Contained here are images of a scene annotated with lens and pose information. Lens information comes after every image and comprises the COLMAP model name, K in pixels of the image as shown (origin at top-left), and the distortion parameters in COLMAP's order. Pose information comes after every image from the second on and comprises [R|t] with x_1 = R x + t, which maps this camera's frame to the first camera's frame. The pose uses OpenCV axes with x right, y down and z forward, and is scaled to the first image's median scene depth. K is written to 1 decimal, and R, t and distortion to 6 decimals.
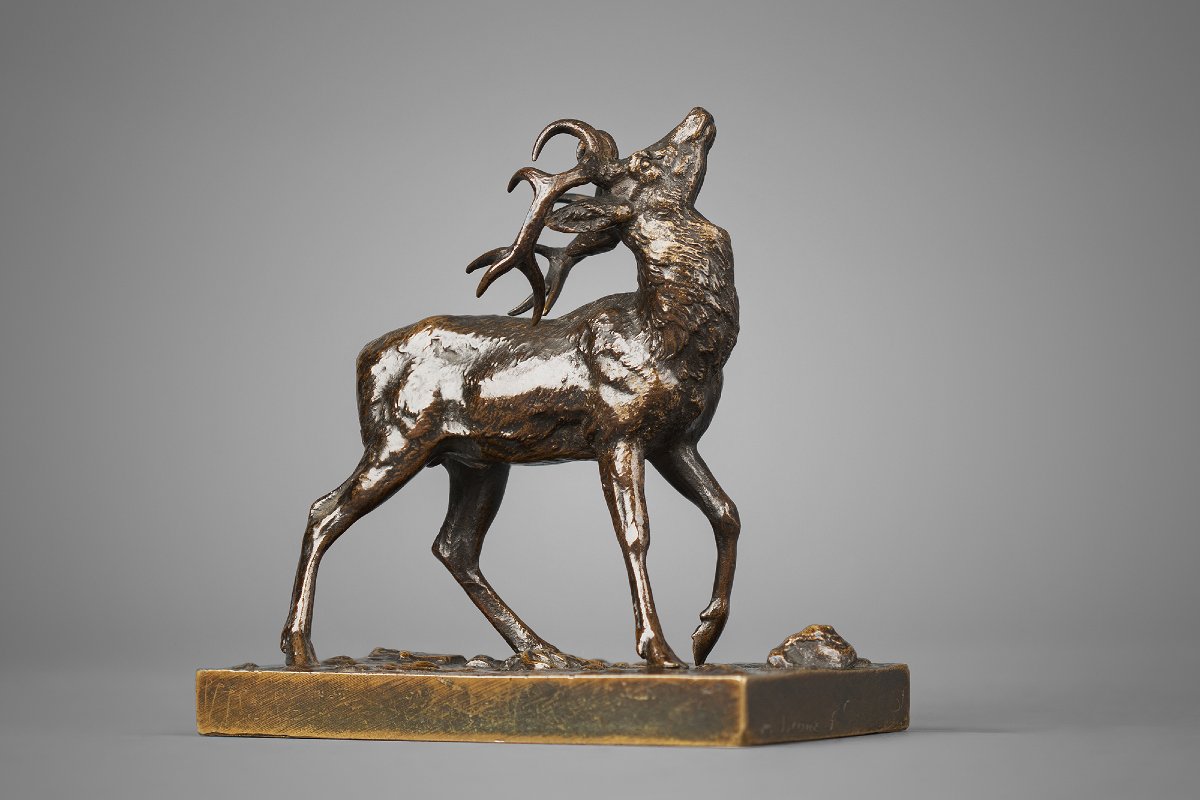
lens RADIAL K [[5512.9, 0, 599.9], [0, 5512.9, 398.2], [0, 0, 1]] dist [0.139736, 0.000000]
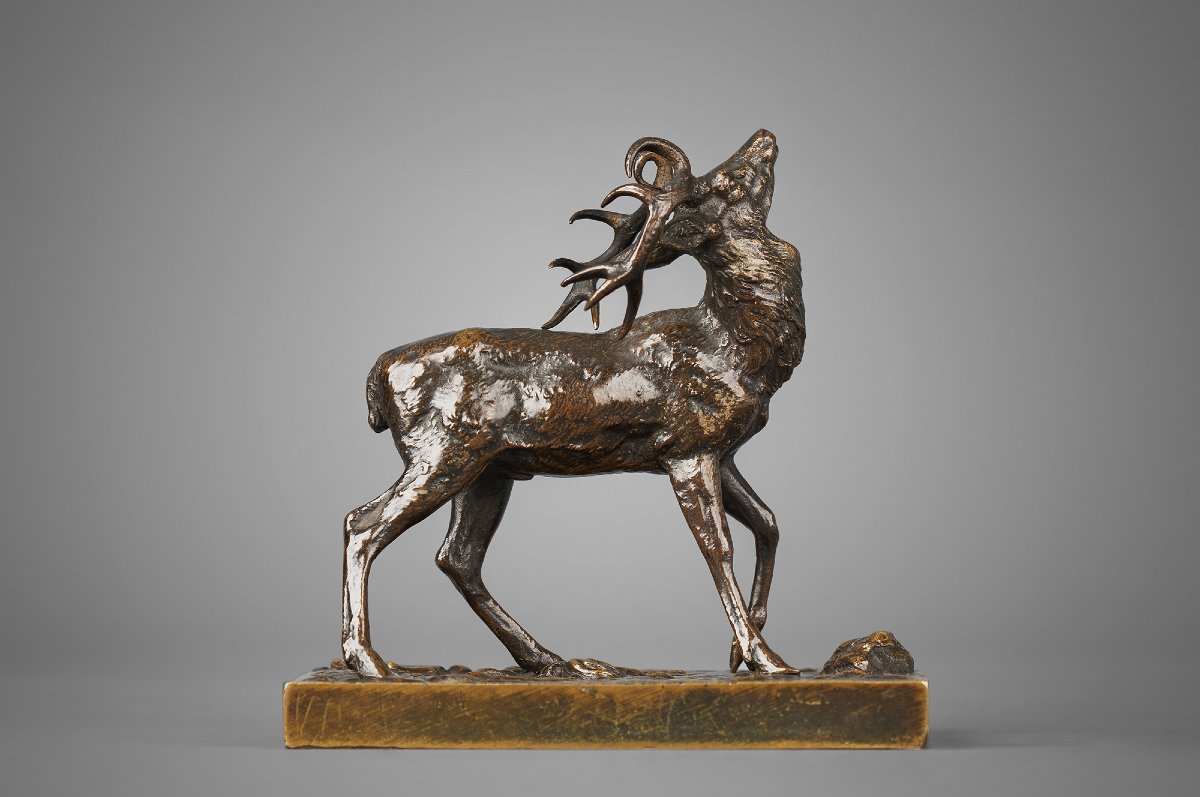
lens RADIAL K [[5512.9, 0, 600.0], [0, 5512.9, 400.5], [0, 0, 1]] dist [0.139736, 0.000000]
pose [[0.911125, 0.007283, 0.412066, -0.436752], [-0.006357, 0.999973, -0.003617, 0.001782], [-0.412082, 0.000677, 0.911147, 0.075198]]
